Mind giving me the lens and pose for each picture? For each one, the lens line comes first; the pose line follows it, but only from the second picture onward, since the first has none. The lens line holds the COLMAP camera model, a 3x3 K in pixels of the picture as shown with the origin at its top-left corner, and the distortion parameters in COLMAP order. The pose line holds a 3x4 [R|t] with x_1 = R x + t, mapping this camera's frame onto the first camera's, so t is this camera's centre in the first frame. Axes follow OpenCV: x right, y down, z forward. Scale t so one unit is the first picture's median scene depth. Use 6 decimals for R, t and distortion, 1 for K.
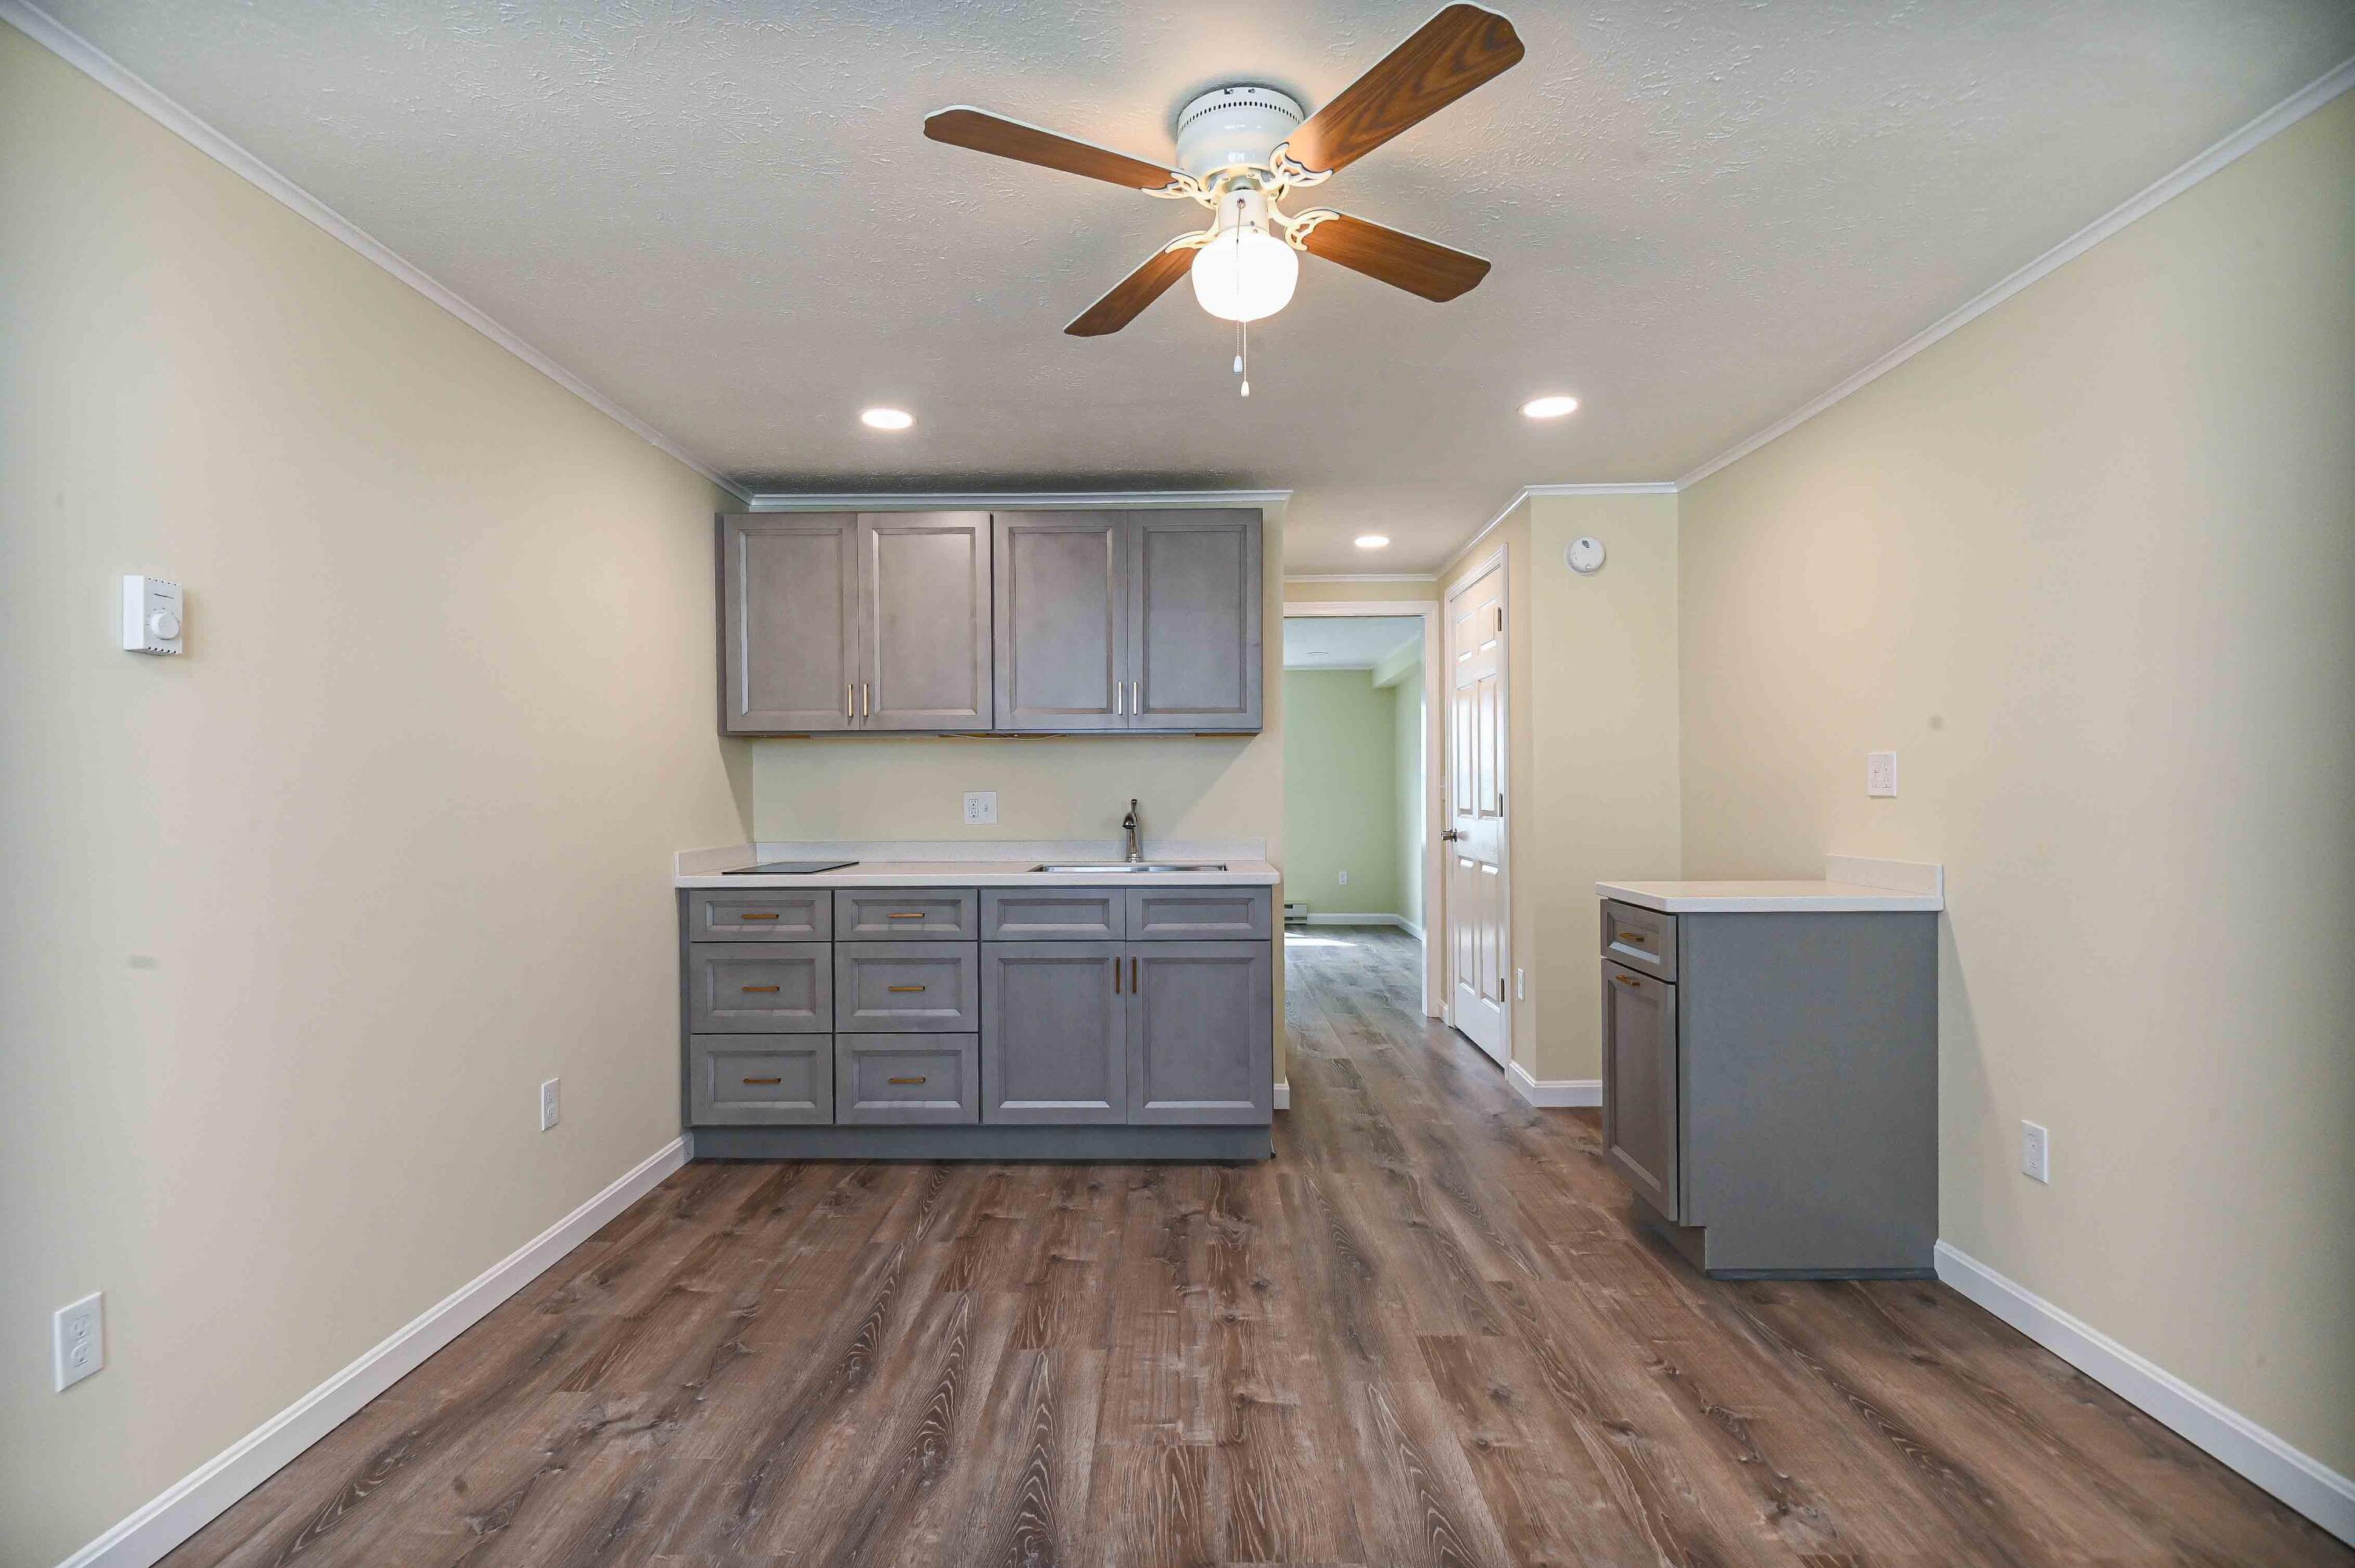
lens RADIAL K [[1135.5, 0, 1161.8], [0, 1135.5, 804.4], [0, 0, 1]] dist [0.022753, -0.023191]
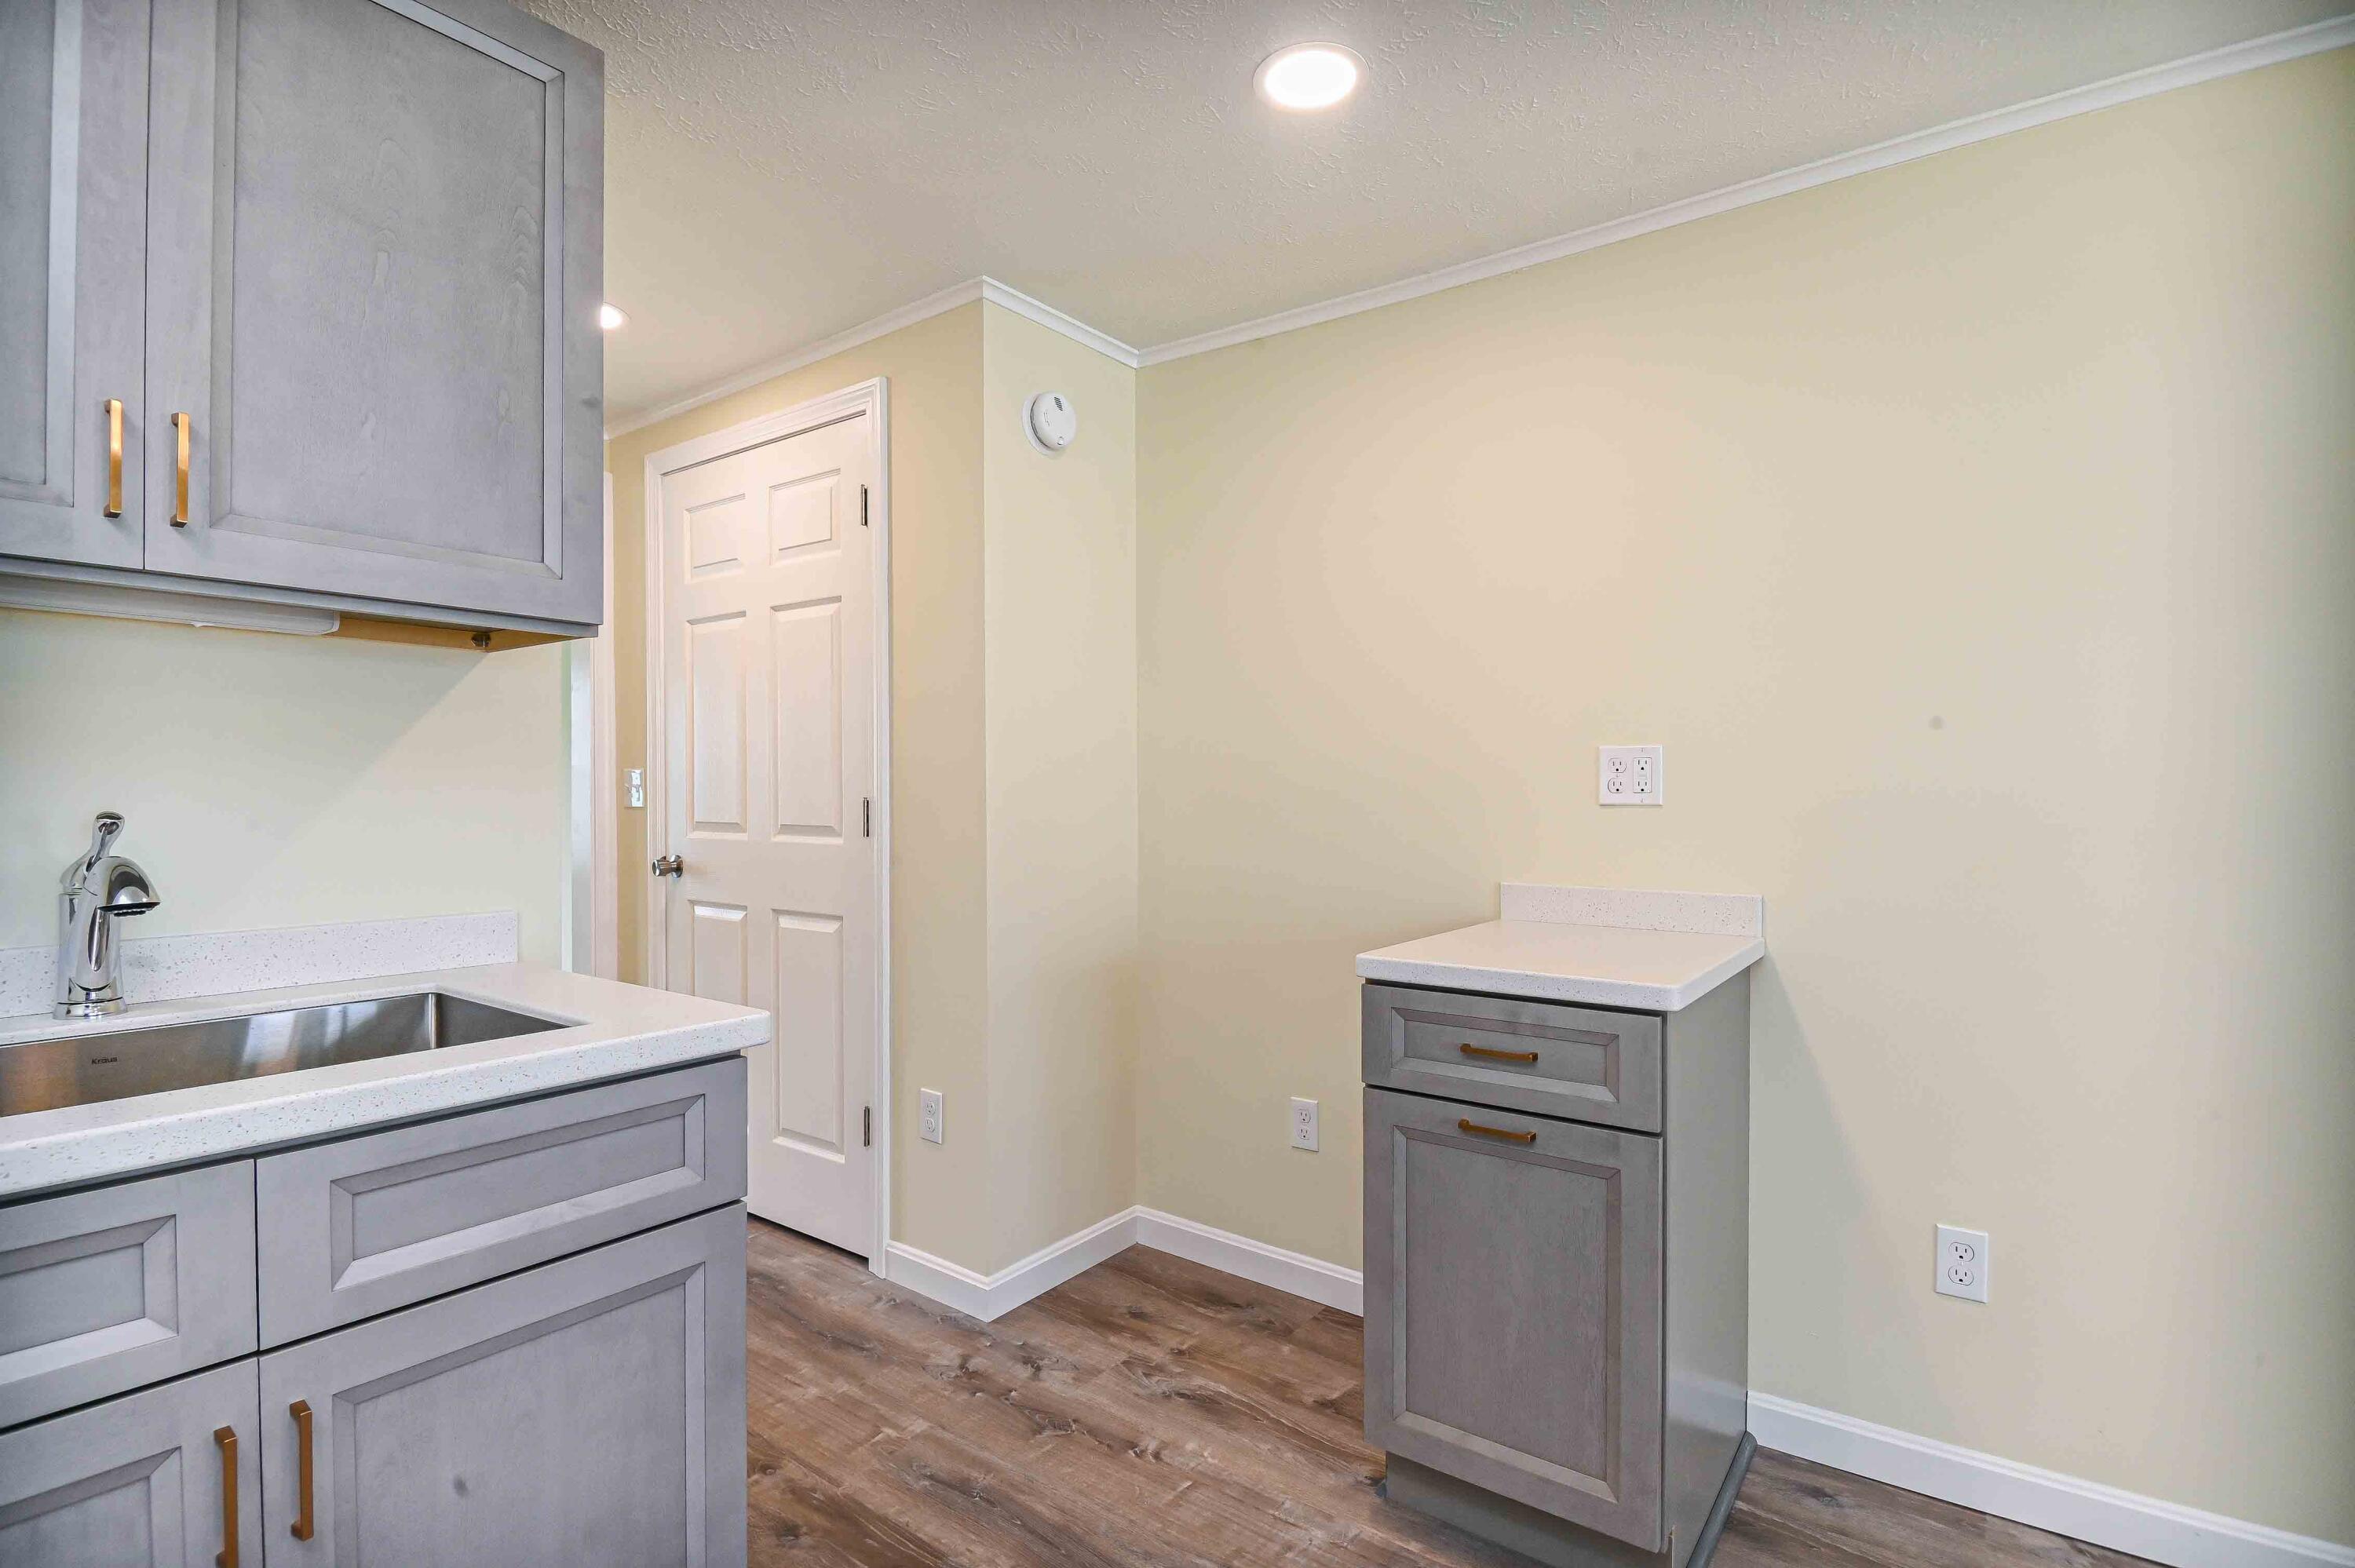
lens RADIAL K [[1135.5, 0, 1161.8], [0, 1135.5, 804.4], [0, 0, 1]] dist [0.022753, -0.023191]
pose [[0.580370, -0.002161, 0.814350, -0.162919], [0.003207, 0.999995, 0.000368, -0.009266], [-0.814347, 0.002398, 0.580374, 0.884549]]
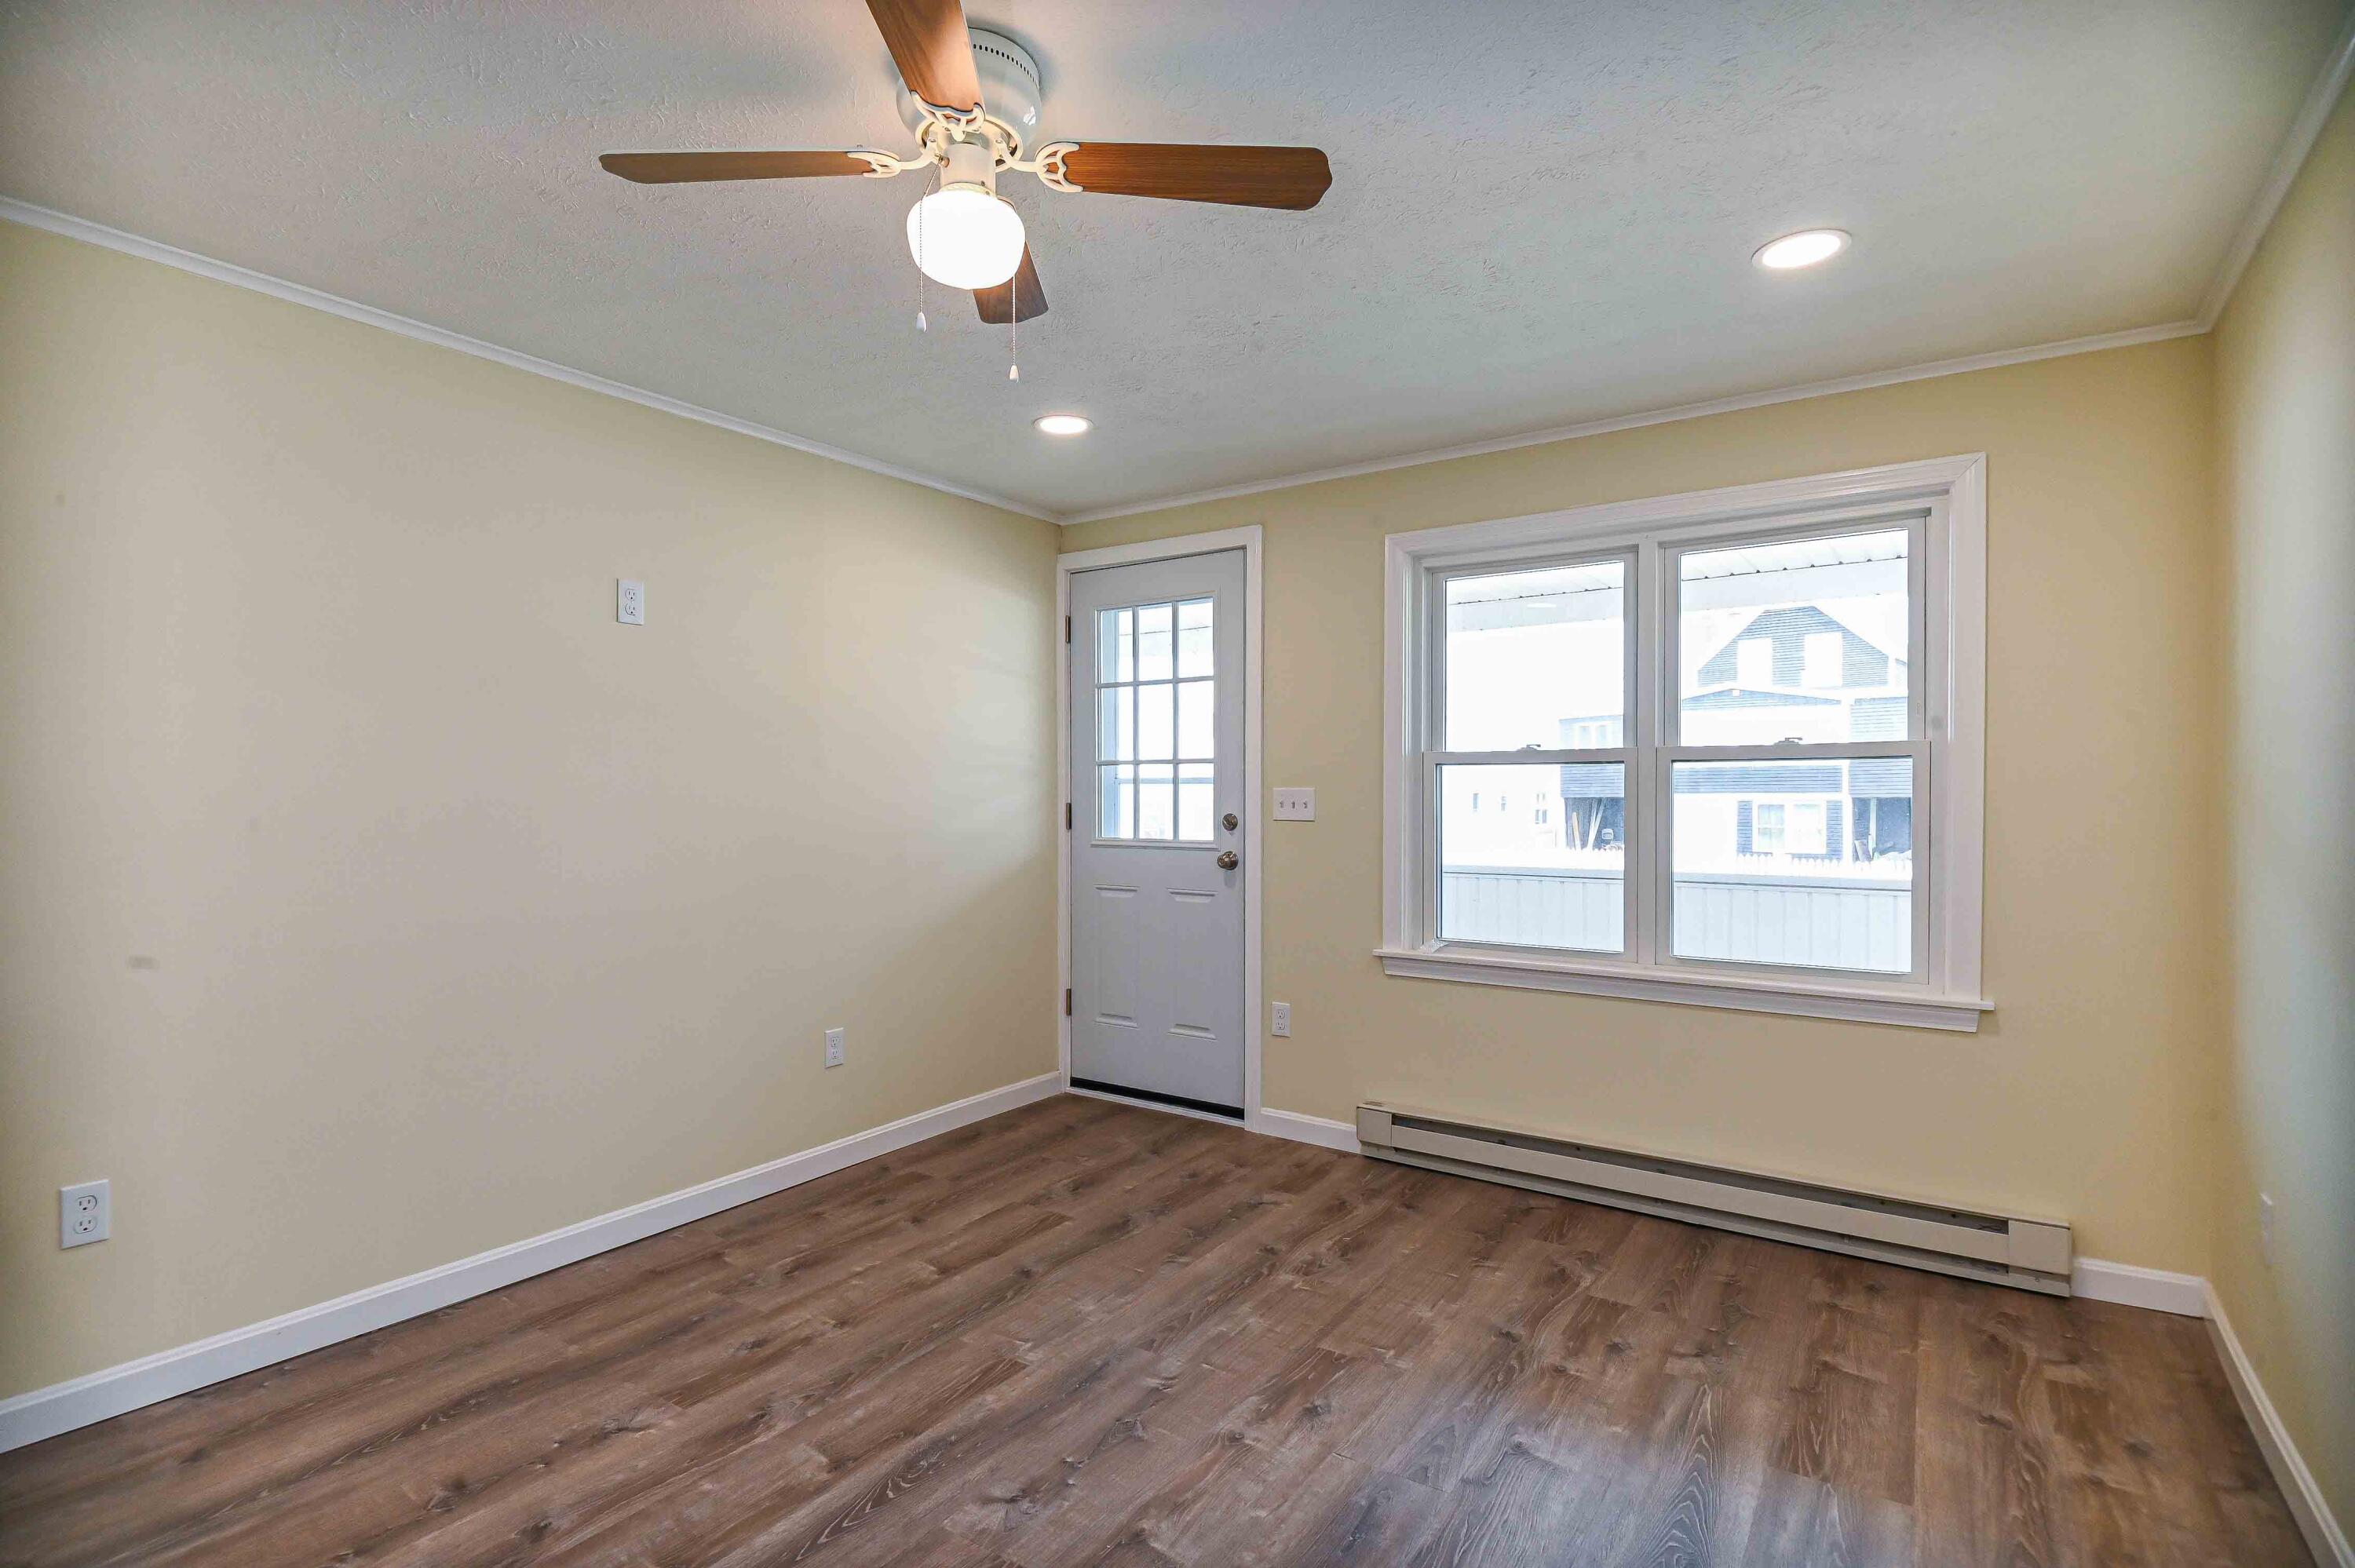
lens RADIAL K [[1135.5, 0, 1161.8], [0, 1135.5, 804.4], [0, 0, 1]] dist [0.022753, -0.023191]
pose [[-0.838786, 0.004573, 0.544442, -0.374940], [0.011493, 0.999891, 0.009307, -0.012447], [-0.544340, 0.014064, -0.838747, 1.140577]]
